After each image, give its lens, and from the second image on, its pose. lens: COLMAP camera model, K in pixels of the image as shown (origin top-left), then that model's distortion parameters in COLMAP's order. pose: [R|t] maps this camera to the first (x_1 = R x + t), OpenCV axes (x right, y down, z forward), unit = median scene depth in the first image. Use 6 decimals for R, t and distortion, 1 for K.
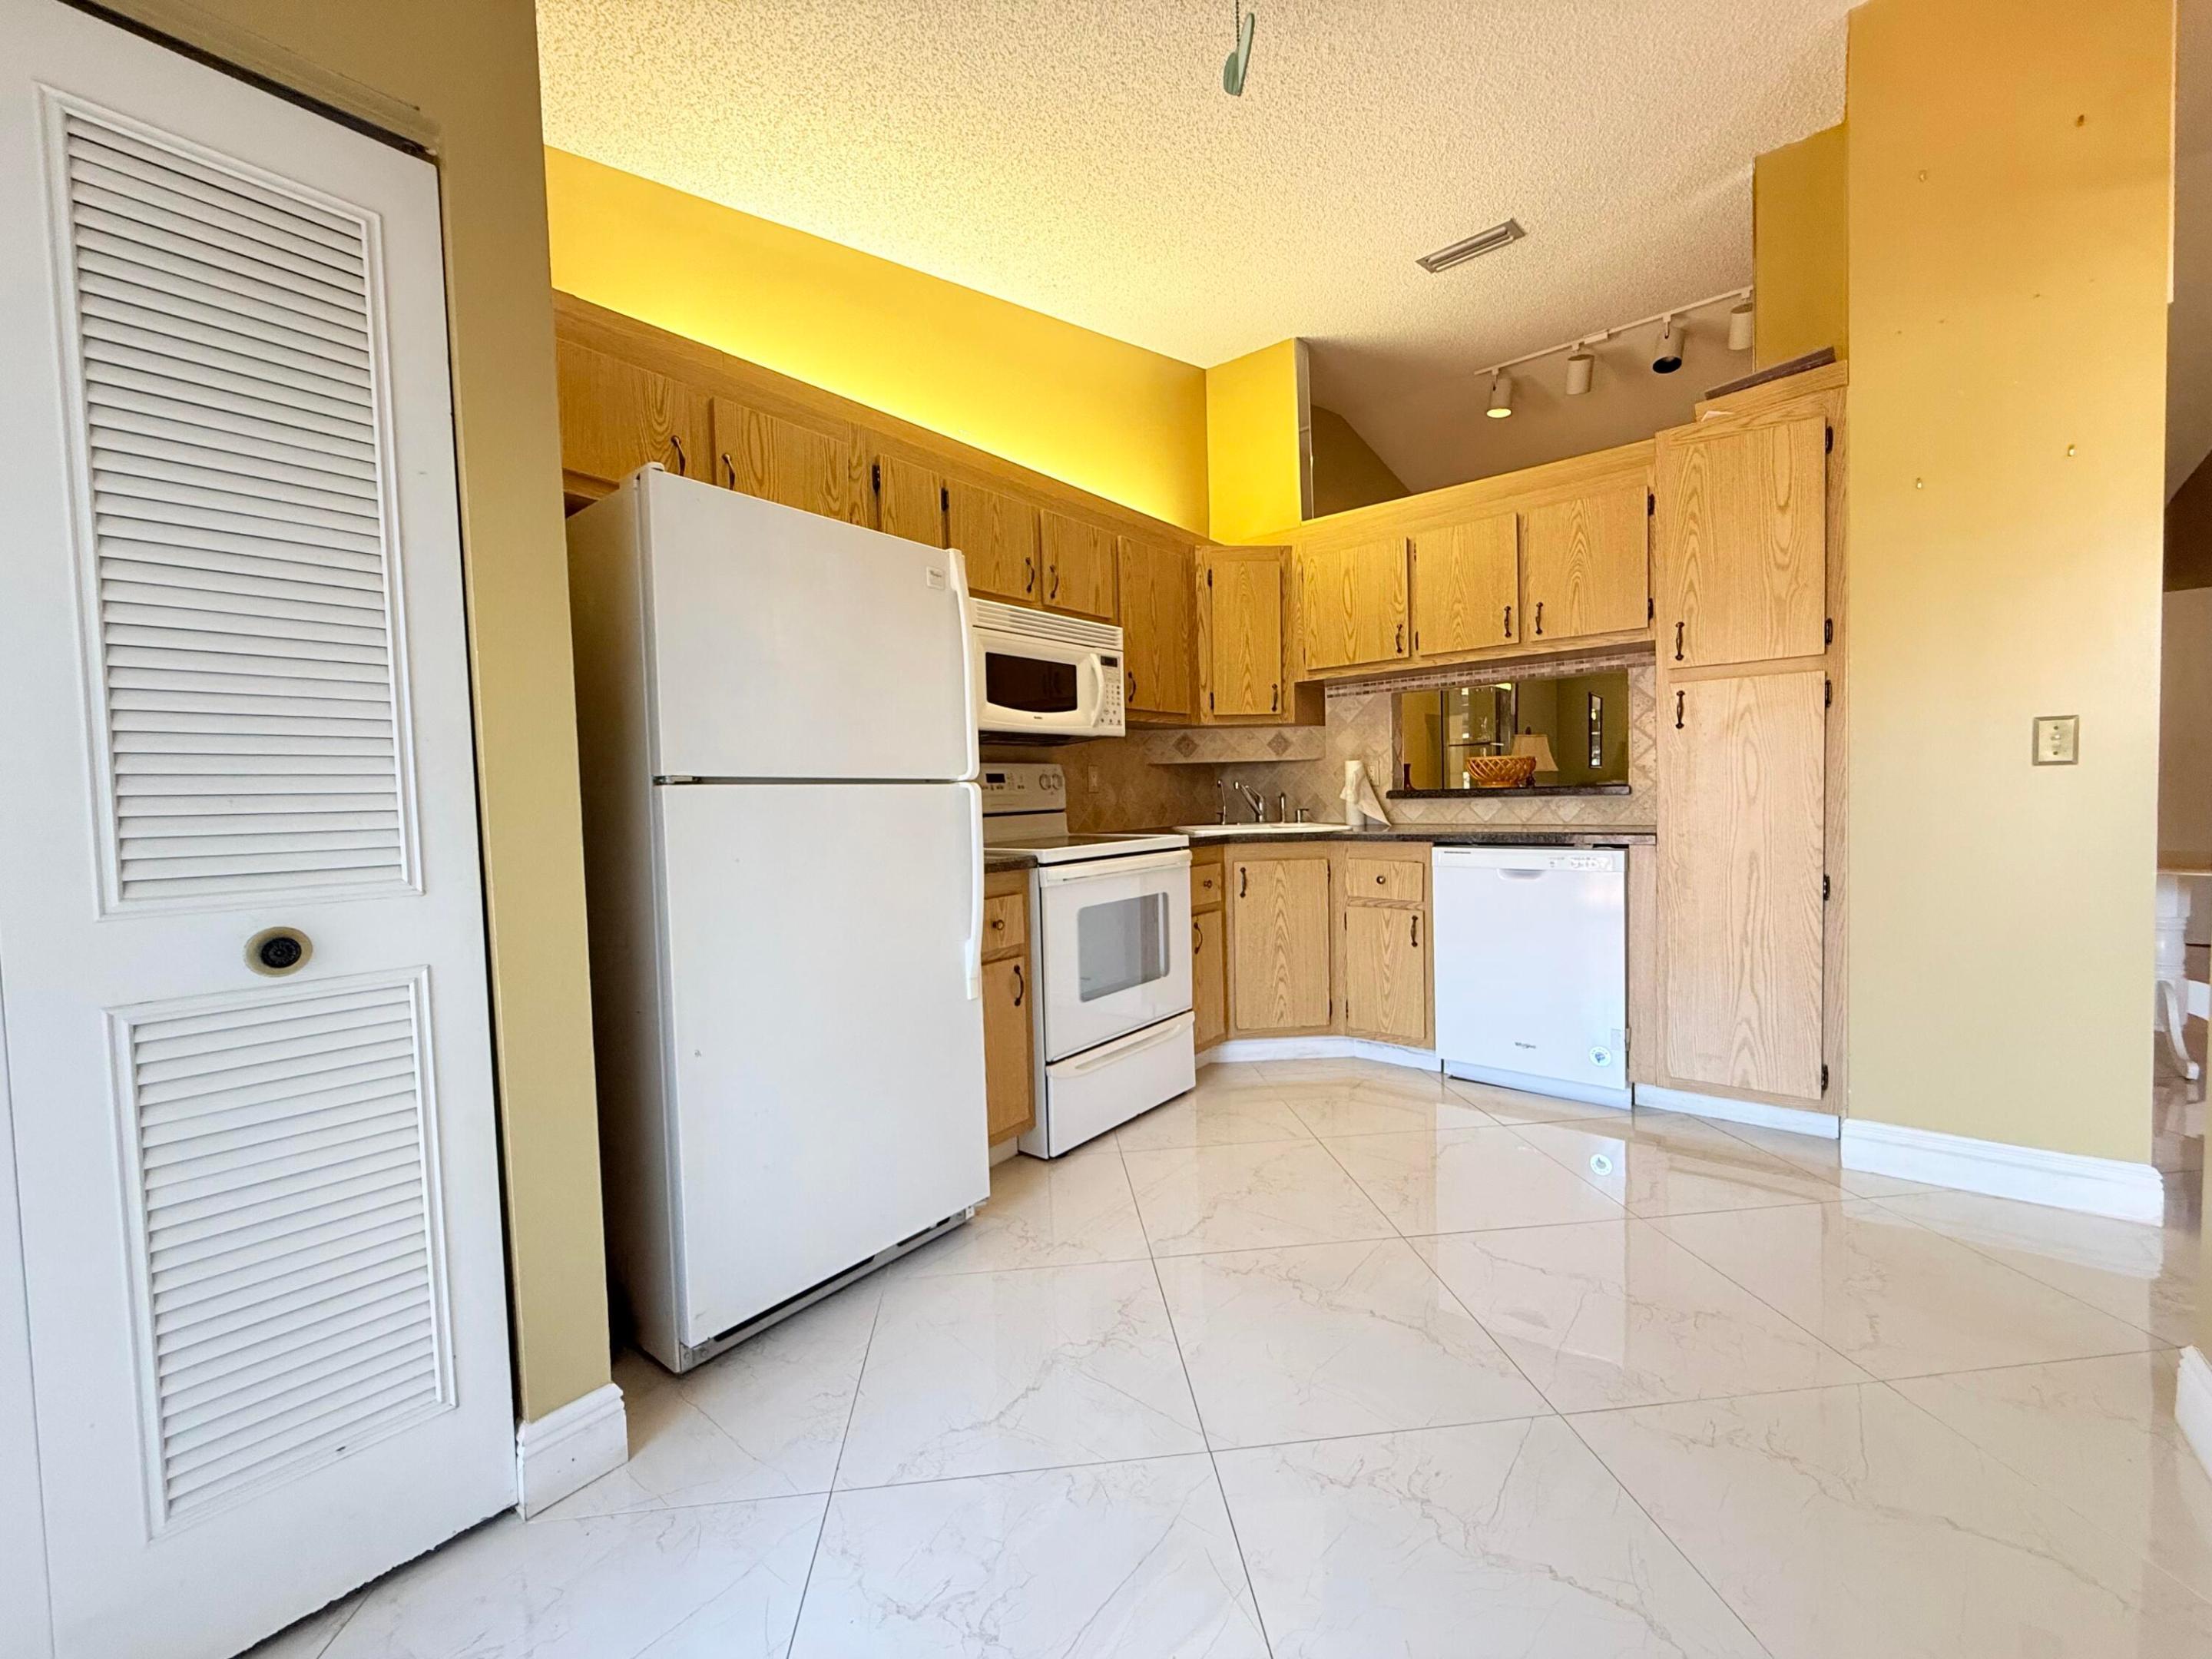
lens RADIAL K [[885.3, 0, 1102.8], [0, 885.3, 830.0], [0, 0, 1]] dist [0.000097, 0.000234]
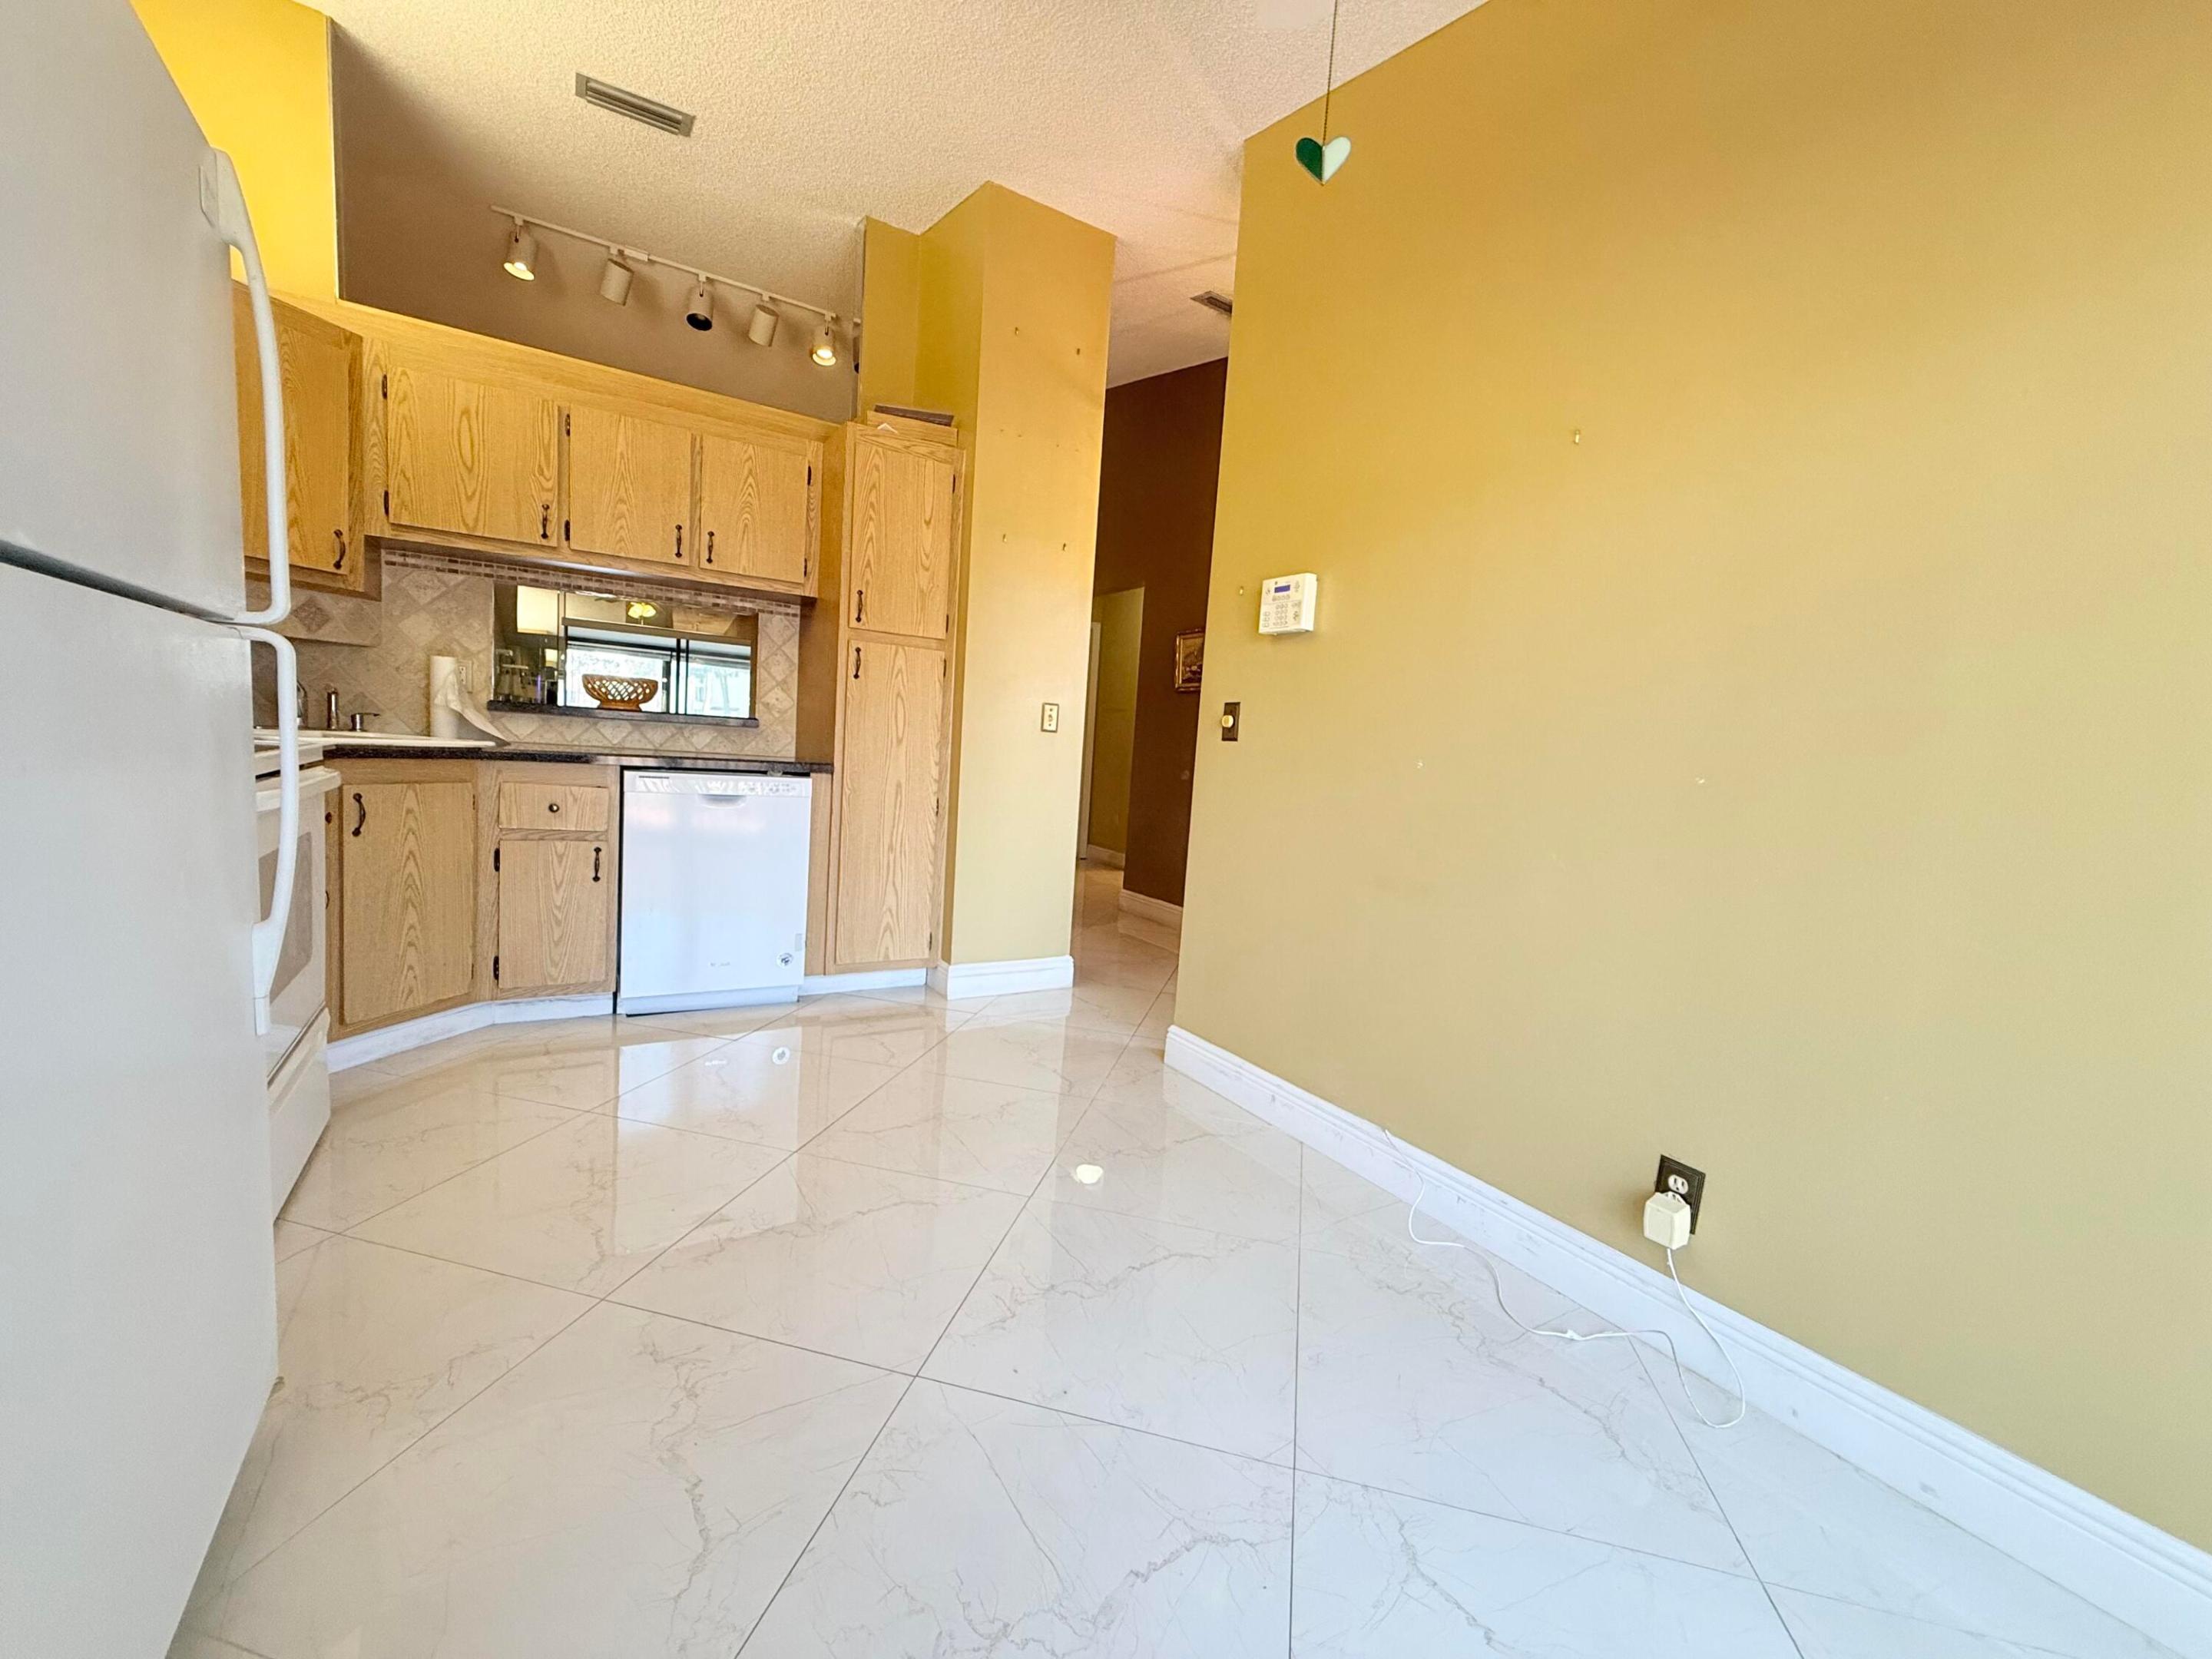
lens RADIAL K [[885.3, 0, 1102.8], [0, 885.3, 830.0], [0, 0, 1]] dist [0.000097, 0.000234]
pose [[0.321894, -0.038486, 0.945993, -0.318347], [-0.038347, 0.997824, 0.053643, 0.011650], [-0.945999, -0.053543, 0.319718, 0.224728]]
